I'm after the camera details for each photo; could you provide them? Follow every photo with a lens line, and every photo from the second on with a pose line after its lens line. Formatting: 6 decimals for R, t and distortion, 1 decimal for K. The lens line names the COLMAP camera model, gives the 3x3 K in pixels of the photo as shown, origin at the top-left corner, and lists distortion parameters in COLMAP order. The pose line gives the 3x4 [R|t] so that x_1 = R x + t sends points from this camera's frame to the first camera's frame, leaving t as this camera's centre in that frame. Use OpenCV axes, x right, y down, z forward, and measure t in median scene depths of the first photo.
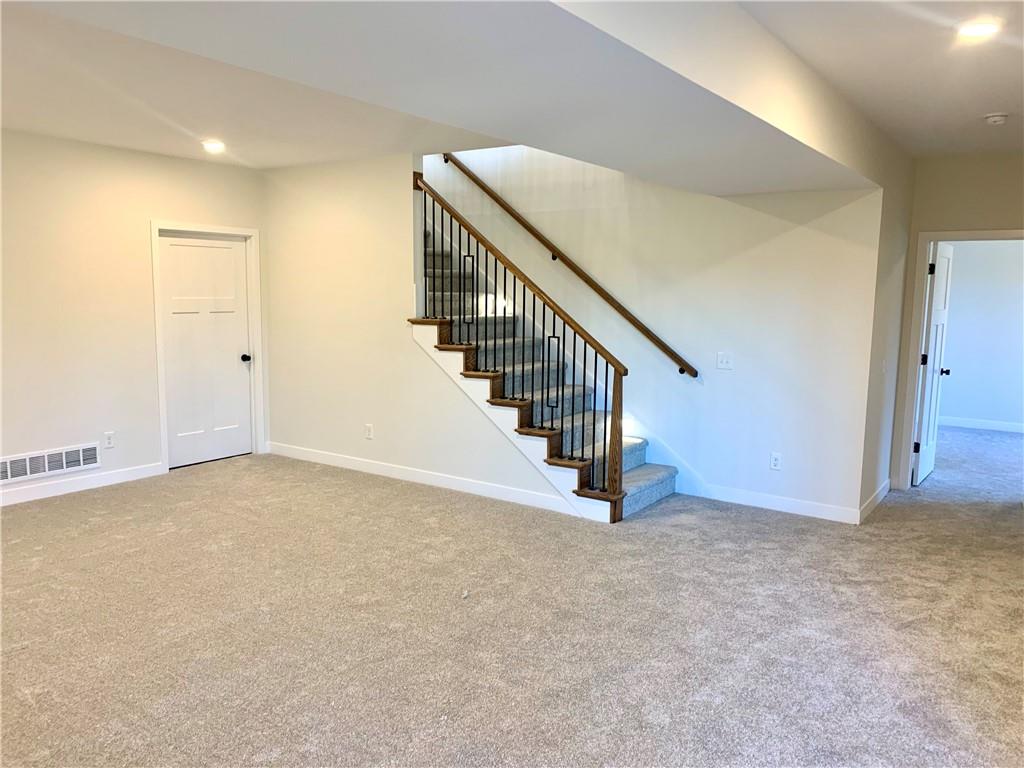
lens RADIAL K [[788.4, 0, 517.3], [0, 788.4, 367.9], [0, 0, 1]] dist [0.104155, -0.175135]
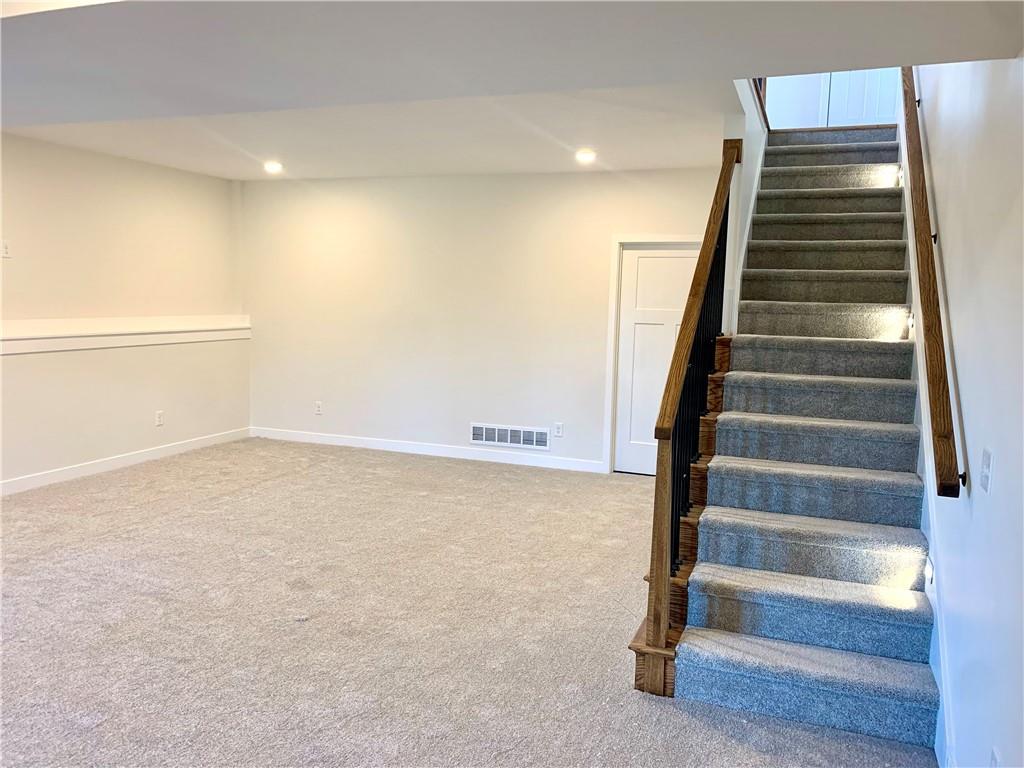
lens RADIAL K [[788.4, 0, 517.3], [0, 788.4, 367.9], [0, 0, 1]] dist [0.104155, -0.175135]
pose [[0.258713, 0.081251, -0.962531, 0.574651], [-0.124395, 0.990961, 0.050216, -0.048701], [0.957911, 0.106742, 0.266482, 0.650274]]
